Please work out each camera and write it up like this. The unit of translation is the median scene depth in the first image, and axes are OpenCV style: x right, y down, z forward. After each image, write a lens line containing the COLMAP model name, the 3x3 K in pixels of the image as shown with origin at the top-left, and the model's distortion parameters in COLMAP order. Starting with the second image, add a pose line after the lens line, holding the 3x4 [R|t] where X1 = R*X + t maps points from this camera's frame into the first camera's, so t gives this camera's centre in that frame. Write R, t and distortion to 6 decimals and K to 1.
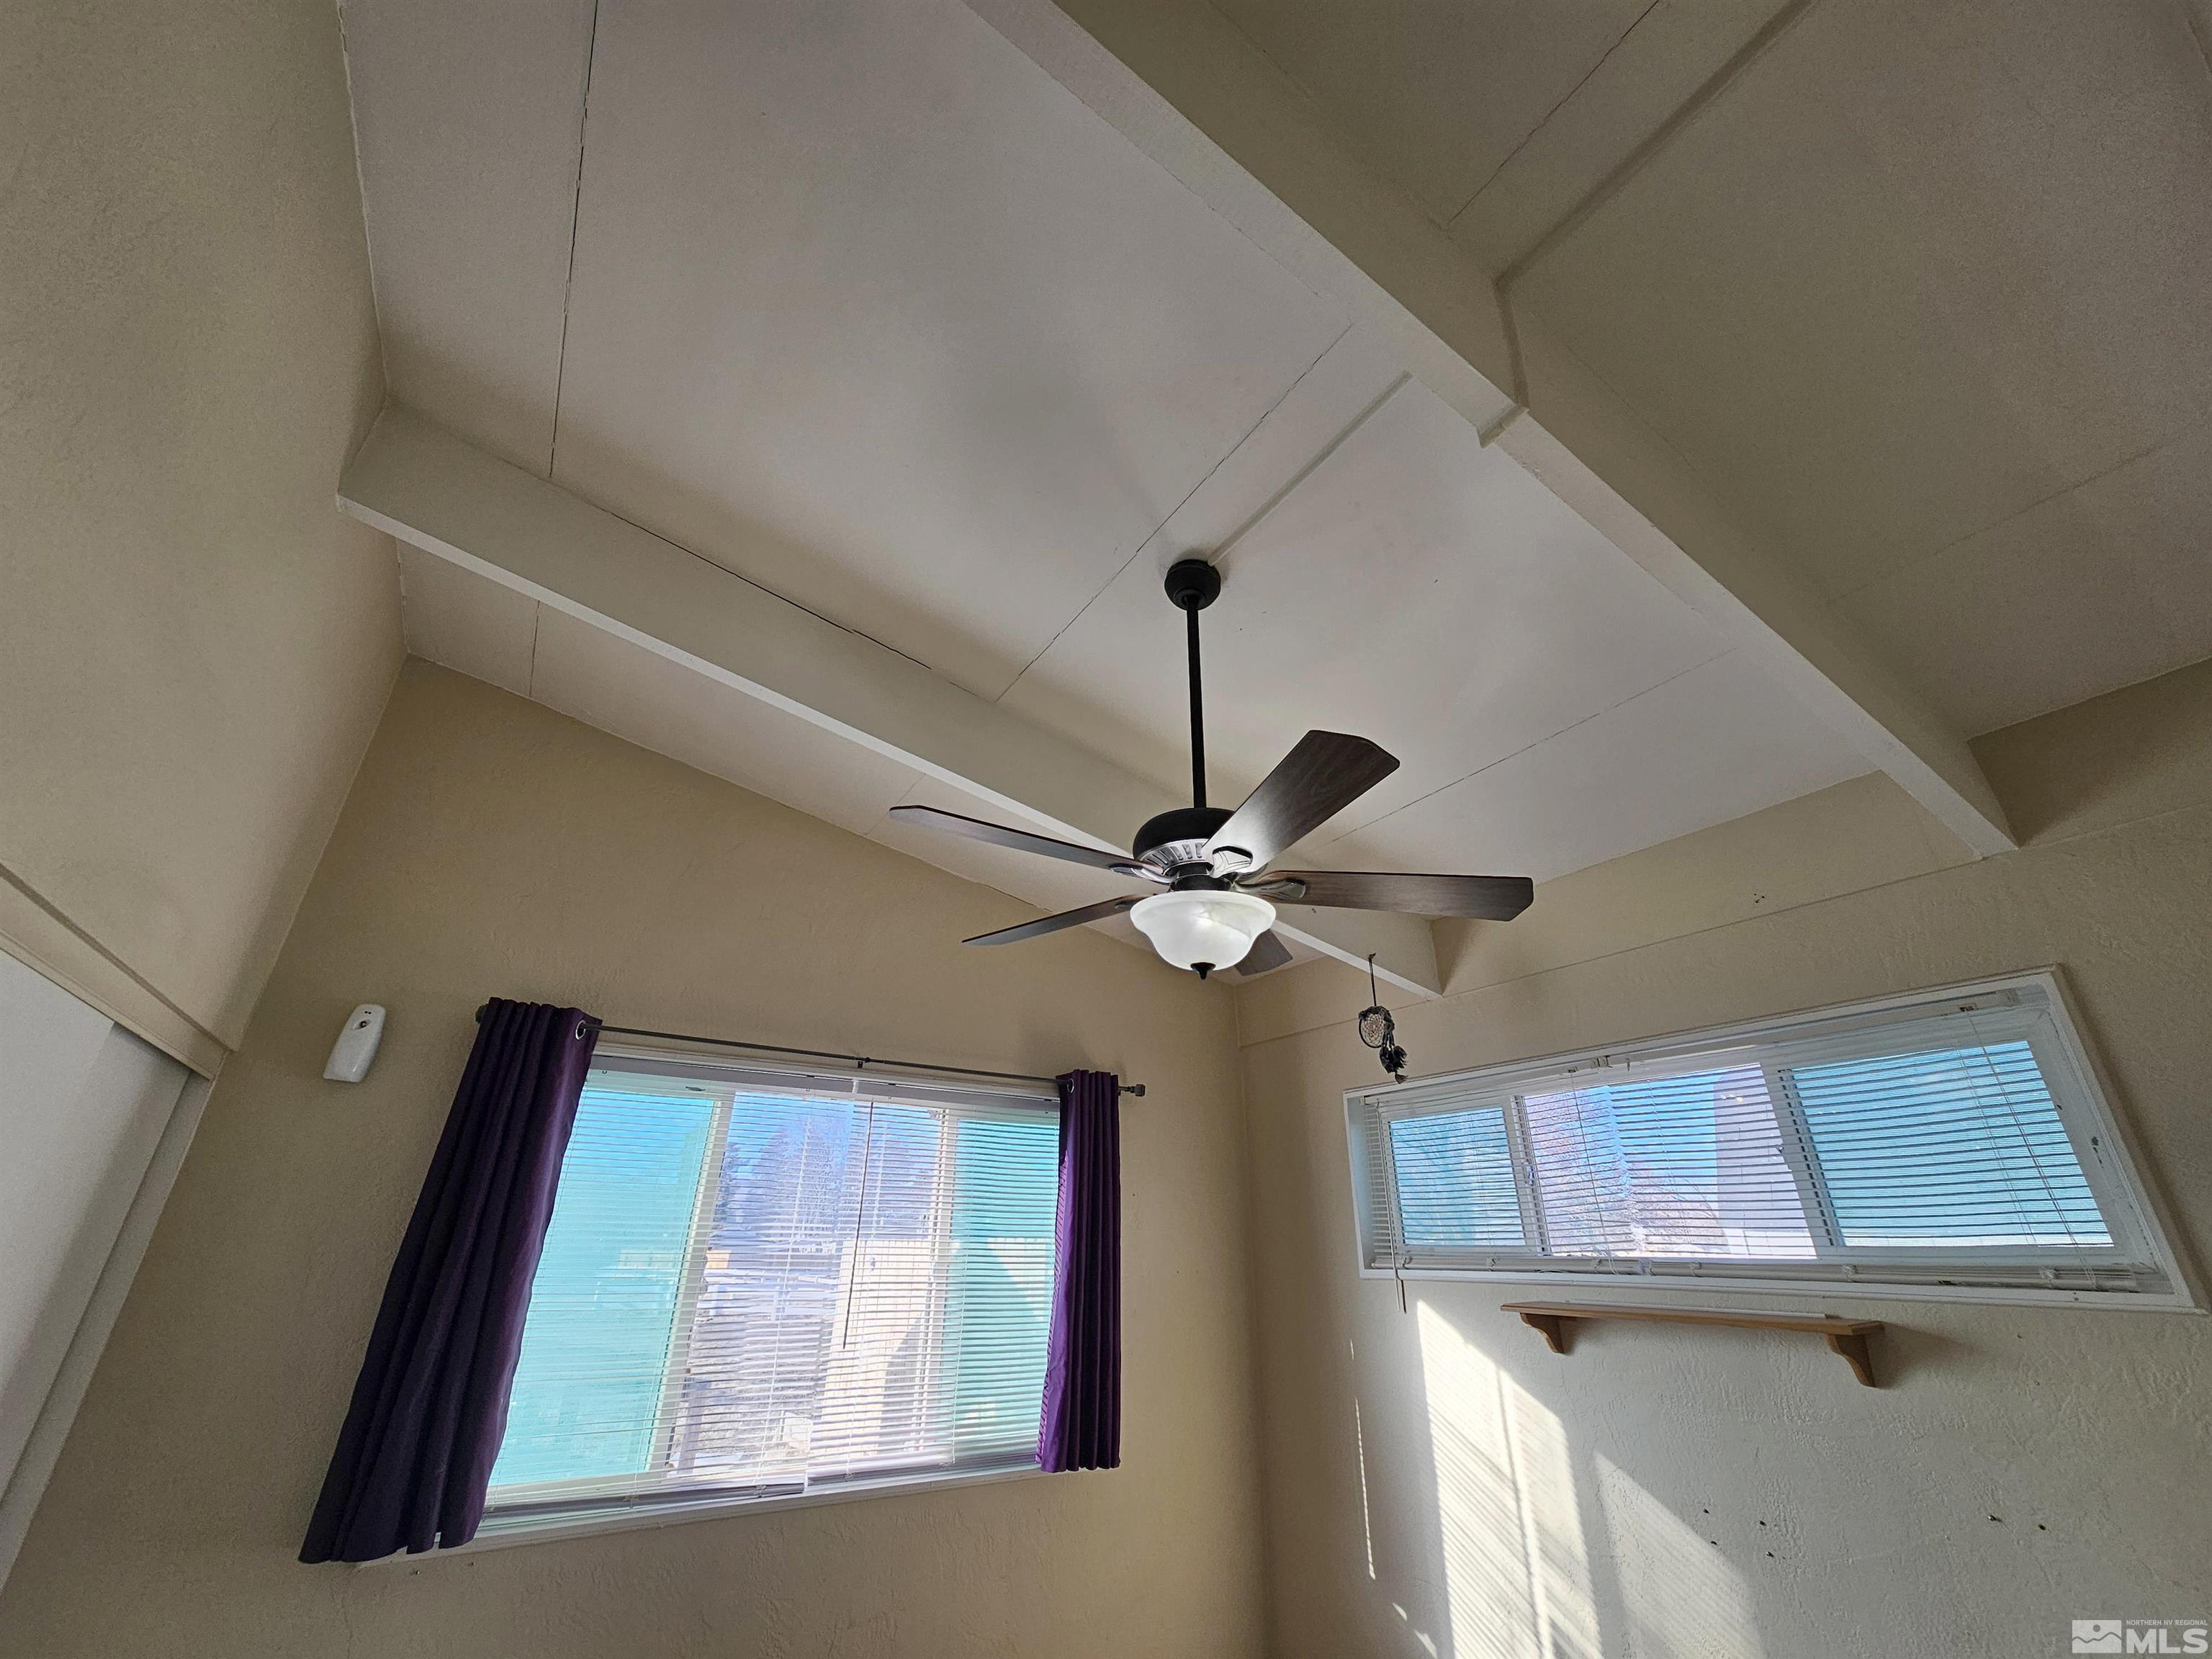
lens RADIAL K [[902.5, 0, 1113.8], [0, 902.5, 827.7], [0, 0, 1]] dist [-0.000940, 0.000948]
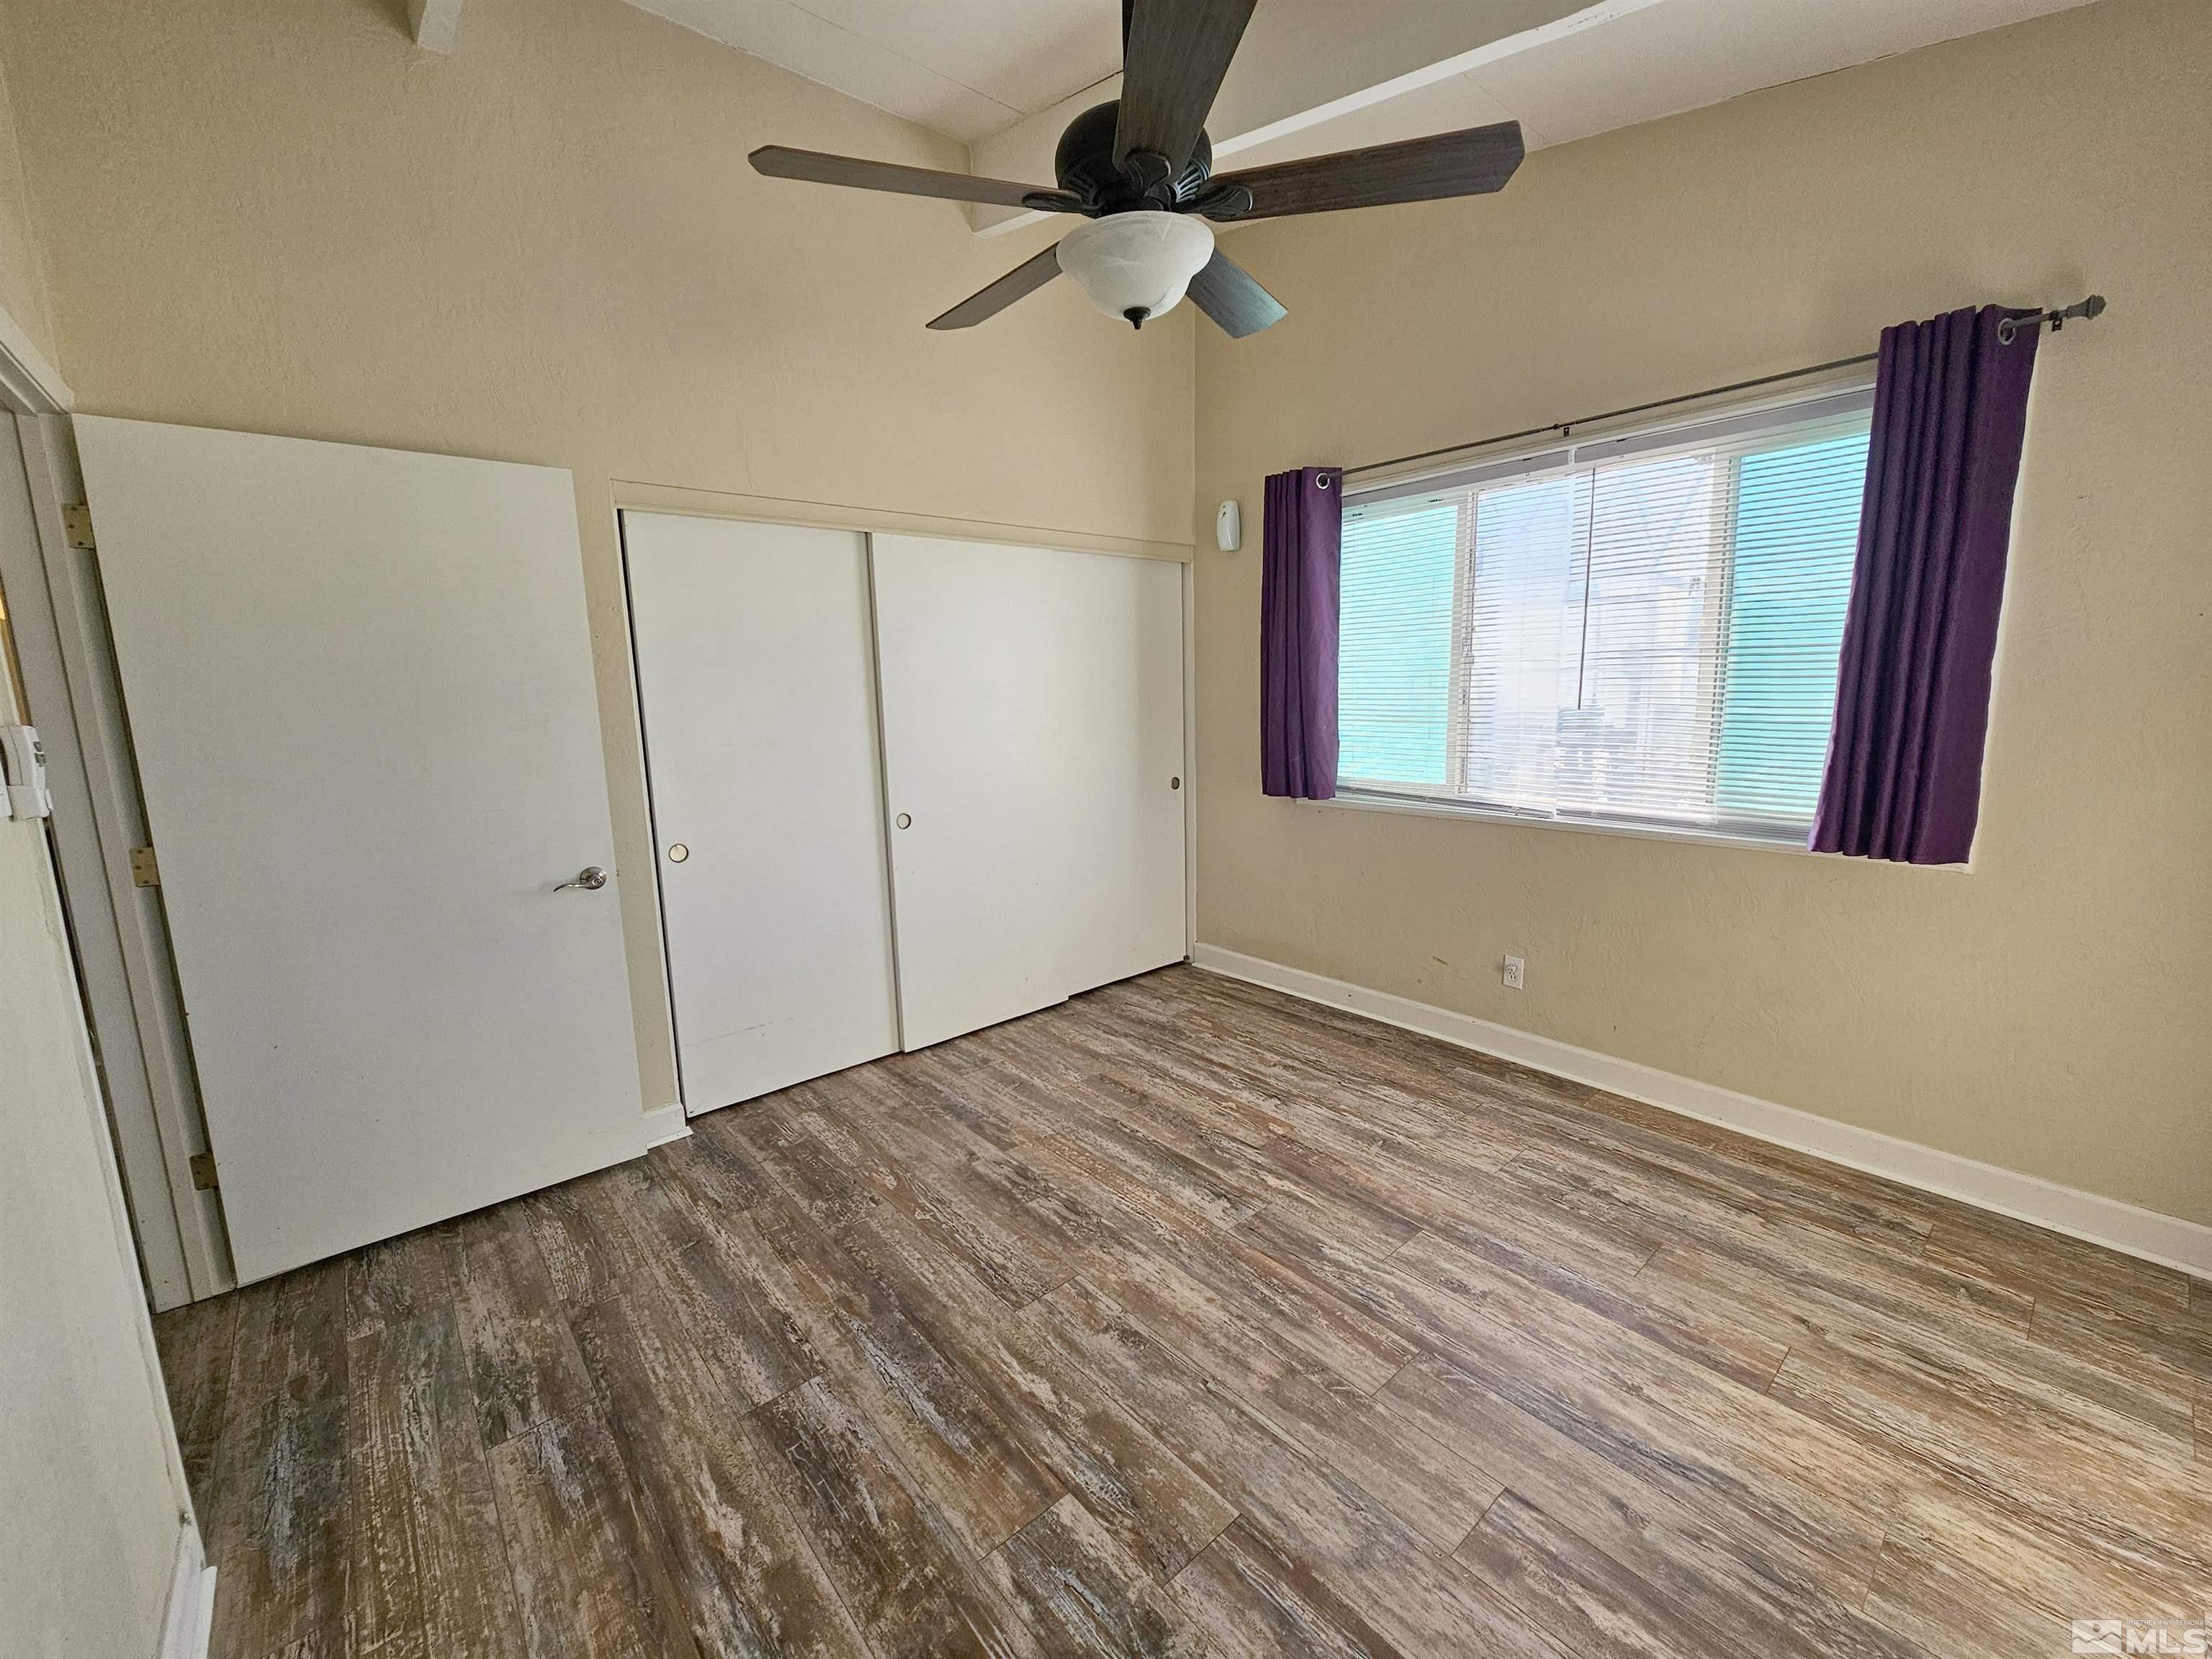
lens RADIAL K [[902.5, 0, 1113.8], [0, 902.5, 827.7], [0, 0, 1]] dist [-0.000940, 0.000948]
pose [[0.148019, 0.148930, -0.977707, 0.737846], [0.442469, 0.874164, 0.200145, 0.285316], [0.884484, -0.462230, 0.063496, 0.452682]]
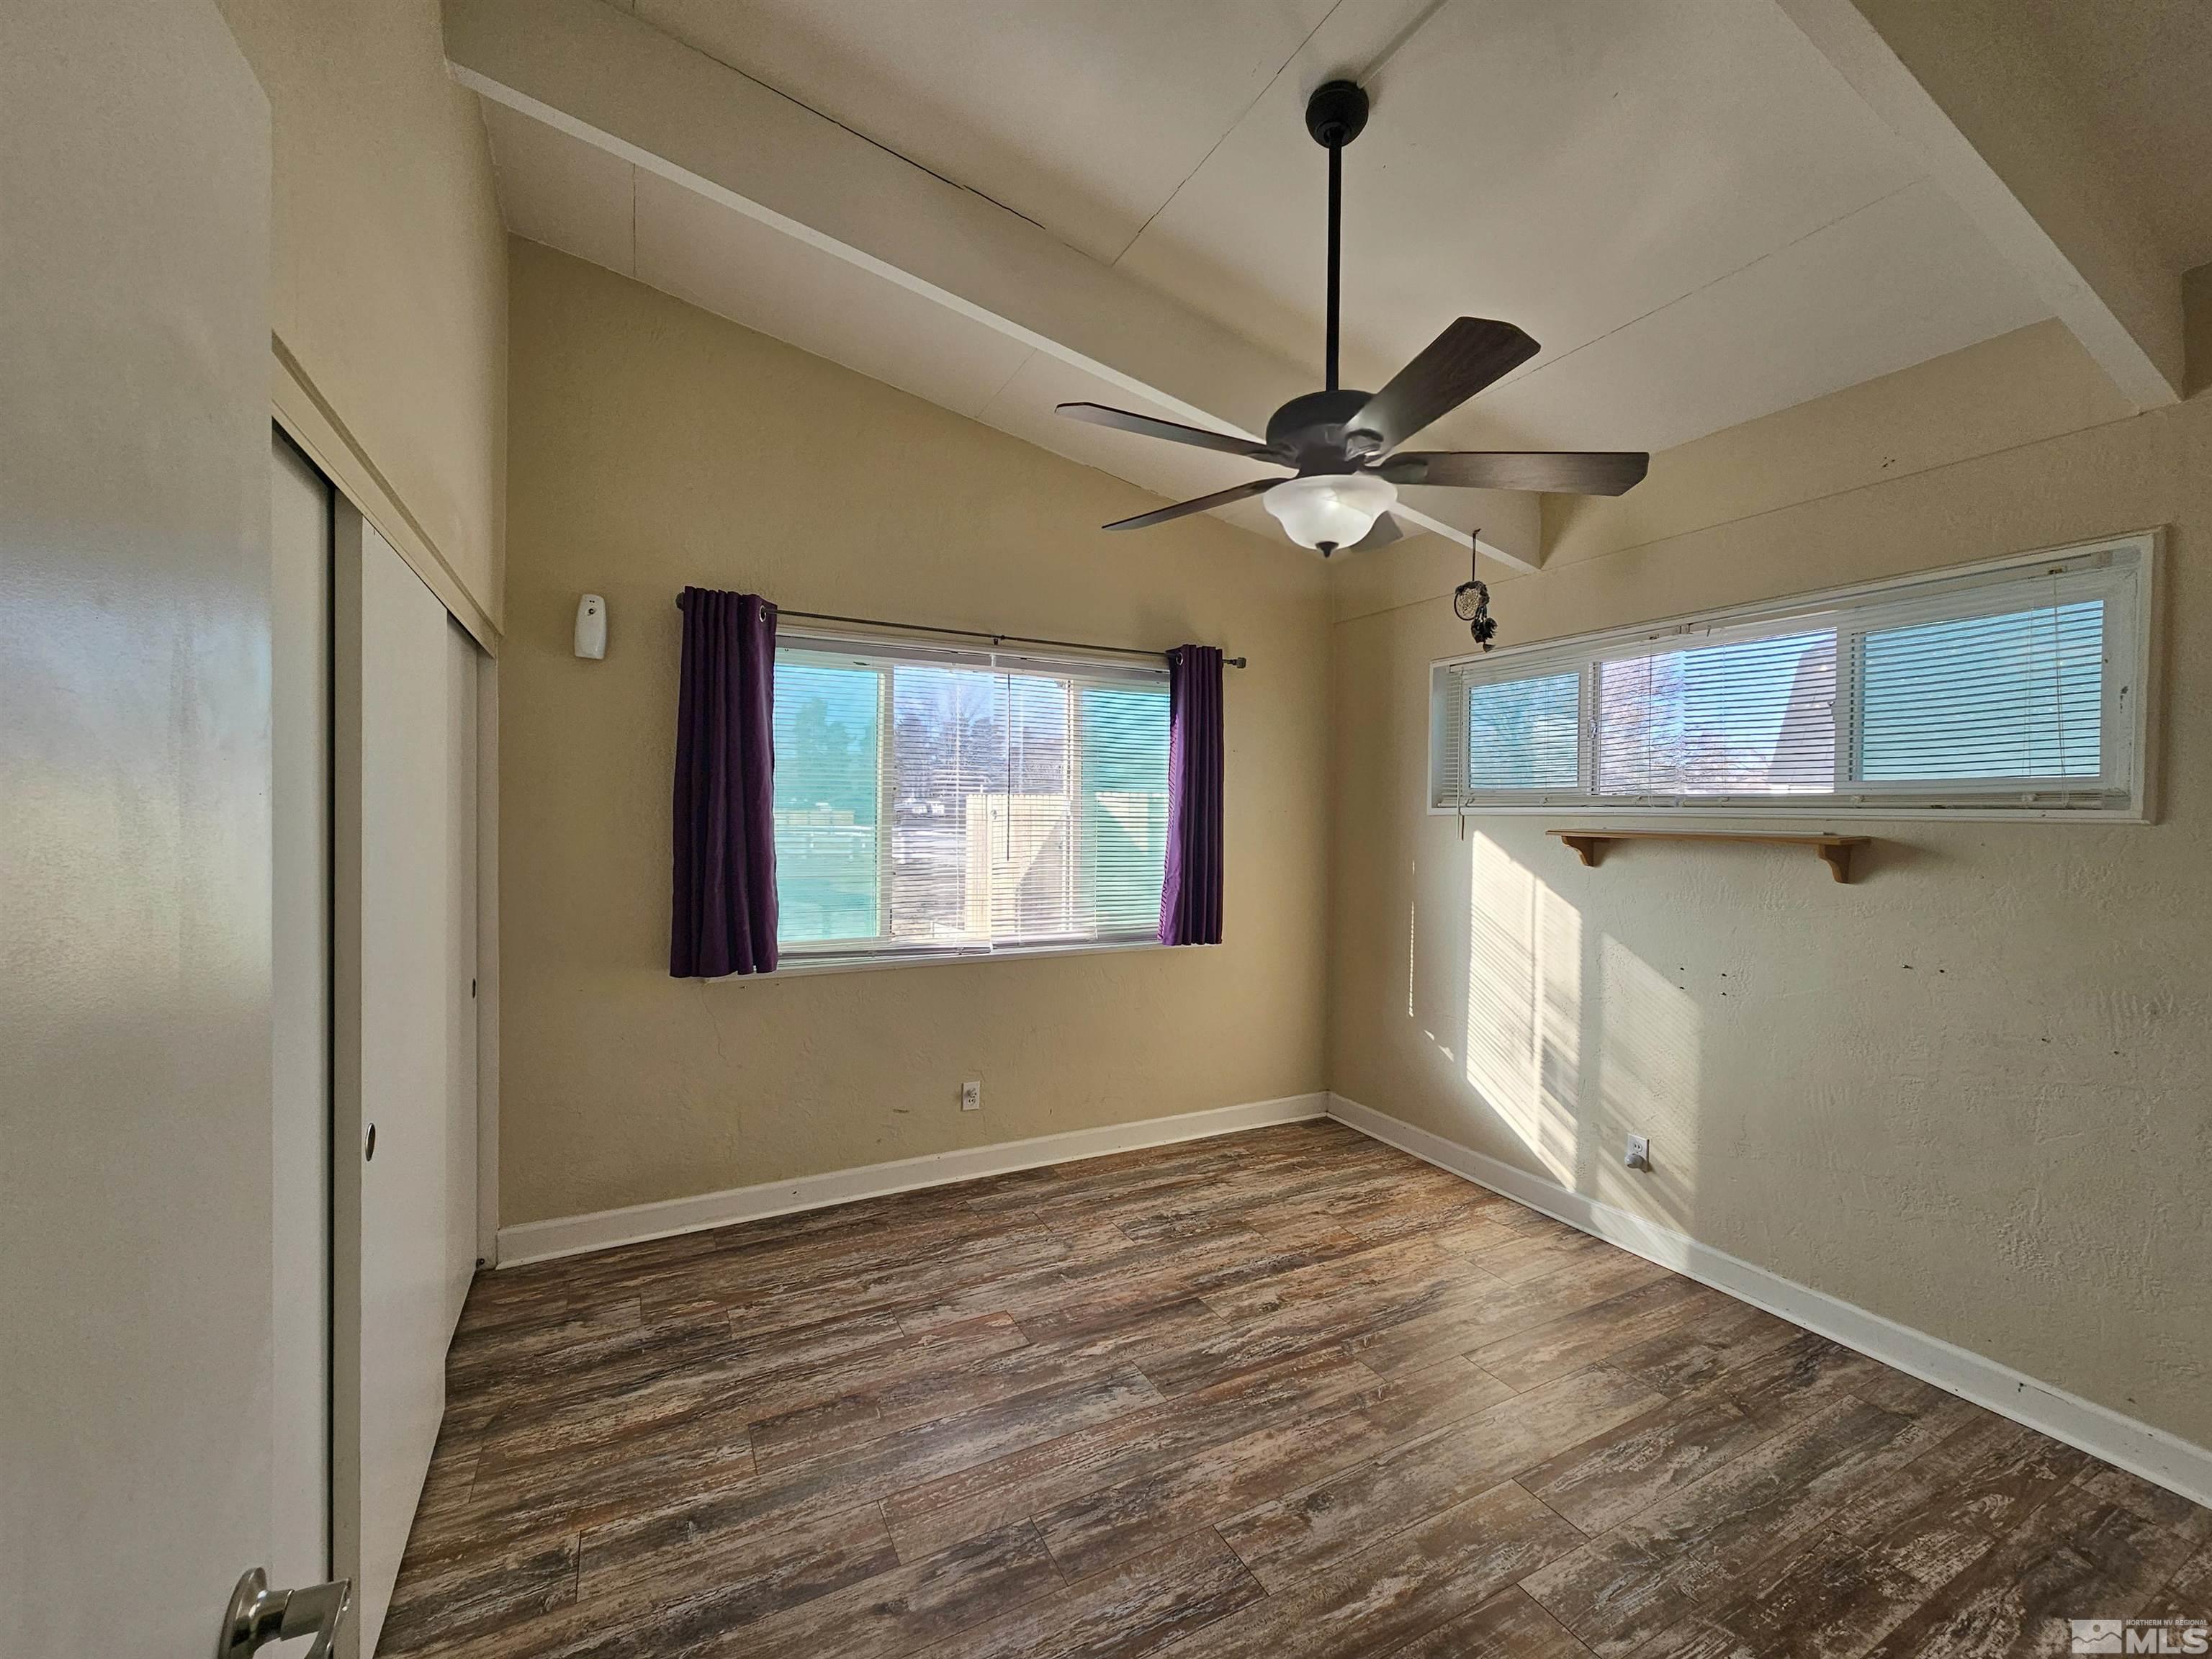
lens RADIAL K [[902.5, 0, 1113.8], [0, 902.5, 827.7], [0, 0, 1]] dist [-0.000940, 0.000948]
pose [[0.996520, 0.004523, -0.083237, -0.048343], [0.032405, 0.898974, 0.436802, -0.020751], [0.076803, -0.437979, 0.895699, -0.125385]]
